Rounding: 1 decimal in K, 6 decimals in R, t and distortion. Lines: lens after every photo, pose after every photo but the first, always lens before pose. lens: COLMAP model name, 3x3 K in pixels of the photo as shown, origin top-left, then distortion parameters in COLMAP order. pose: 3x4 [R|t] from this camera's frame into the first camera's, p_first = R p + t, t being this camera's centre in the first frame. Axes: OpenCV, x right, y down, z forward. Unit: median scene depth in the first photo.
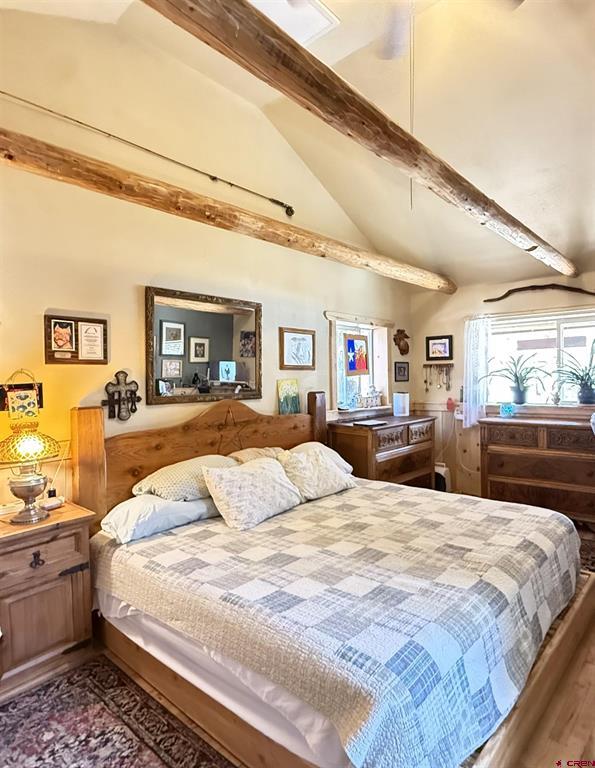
lens RADIAL K [[456.4, 0, 300.3], [0, 456.4, 384.7], [0, 0, 1]] dist [0.002071, -0.000121]
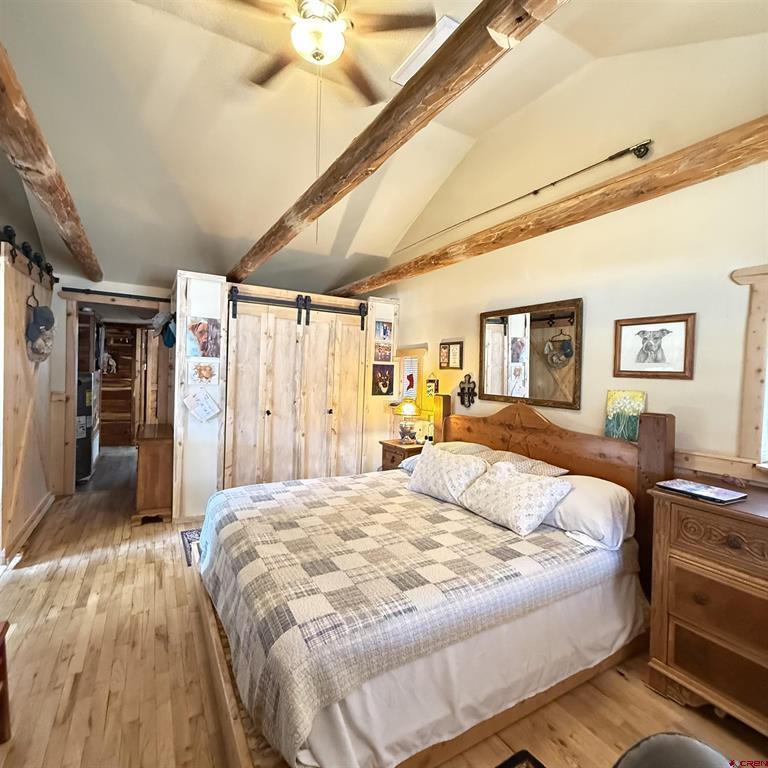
lens RADIAL K [[406.7, 0, 384.4], [0, 406.7, 370.3], [0, 0, 1]] dist [-0.000808, 0.001049]
pose [[-0.301958, 0.019080, -0.953130, 0.963147], [-0.022003, 0.999394, 0.026976, -0.072814], [0.953067, 0.029117, -0.301355, 1.143215]]
